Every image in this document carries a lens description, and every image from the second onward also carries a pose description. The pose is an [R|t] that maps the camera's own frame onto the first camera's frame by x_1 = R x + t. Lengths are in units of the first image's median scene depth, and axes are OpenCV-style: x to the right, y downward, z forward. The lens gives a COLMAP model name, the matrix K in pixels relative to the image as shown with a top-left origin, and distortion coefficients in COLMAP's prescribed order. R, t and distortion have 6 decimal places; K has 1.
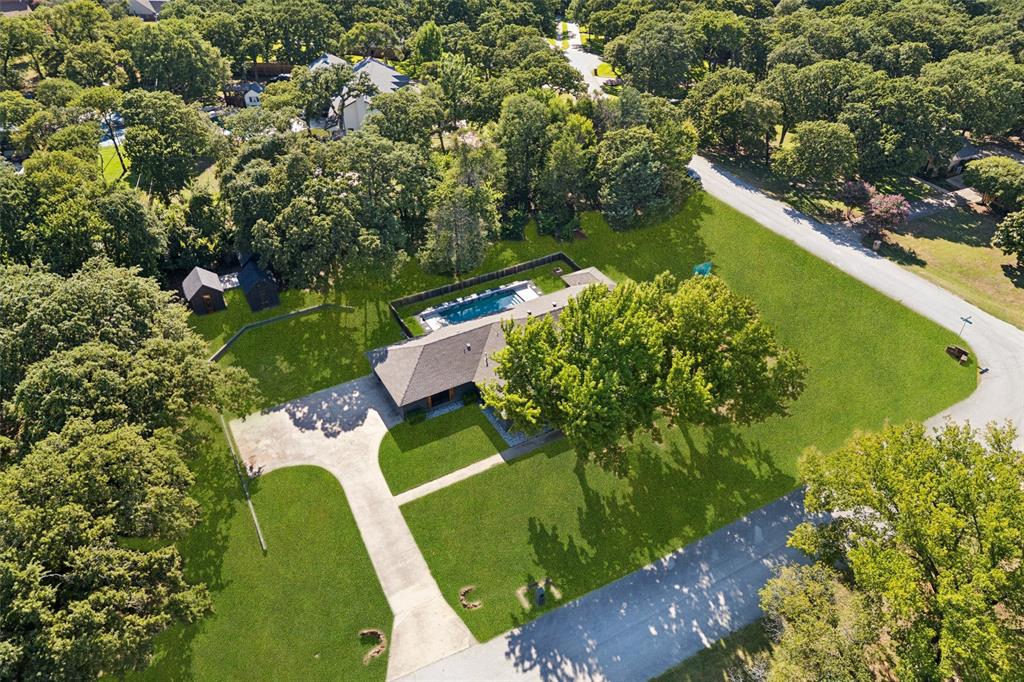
lens RADIAL K [[725.0, 0, 512.8], [0, 725.0, 342.5], [0, 0, 1]] dist [0.042102, -0.003103]
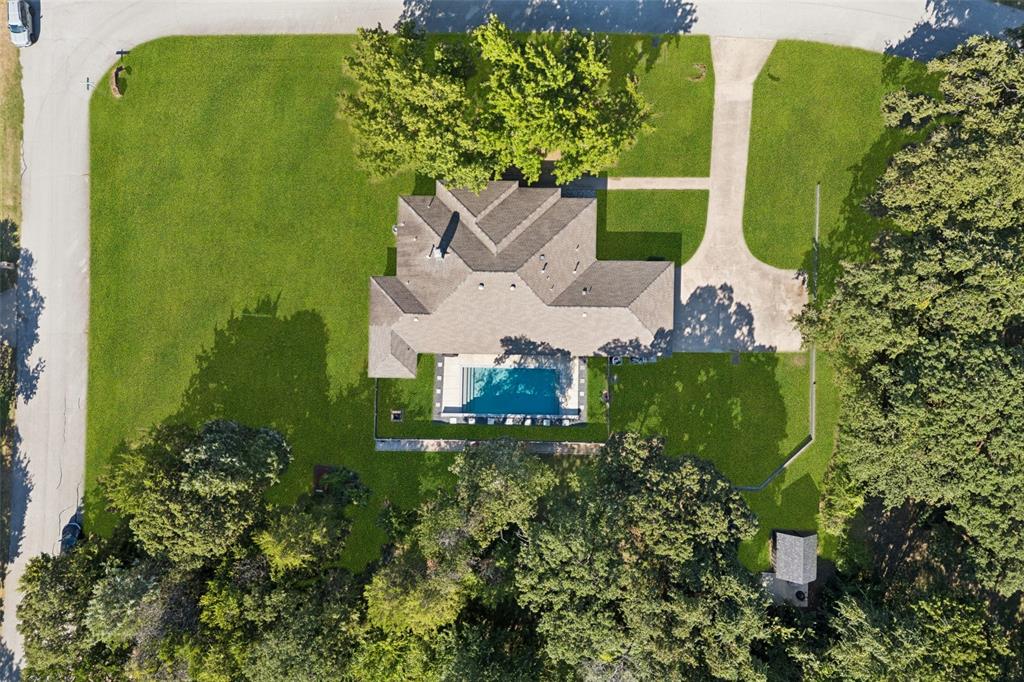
lens RADIAL K [[725.0, 0, 508.0], [0, 725.0, 346.7], [0, 0, 1]] dist [0.042102, -0.003103]
pose [[-0.862458, -0.505741, 0.019823, -0.031472], [0.320904, -0.516122, 0.794127, -0.887350], [-0.391391, 0.691263, 0.607428, 0.526840]]
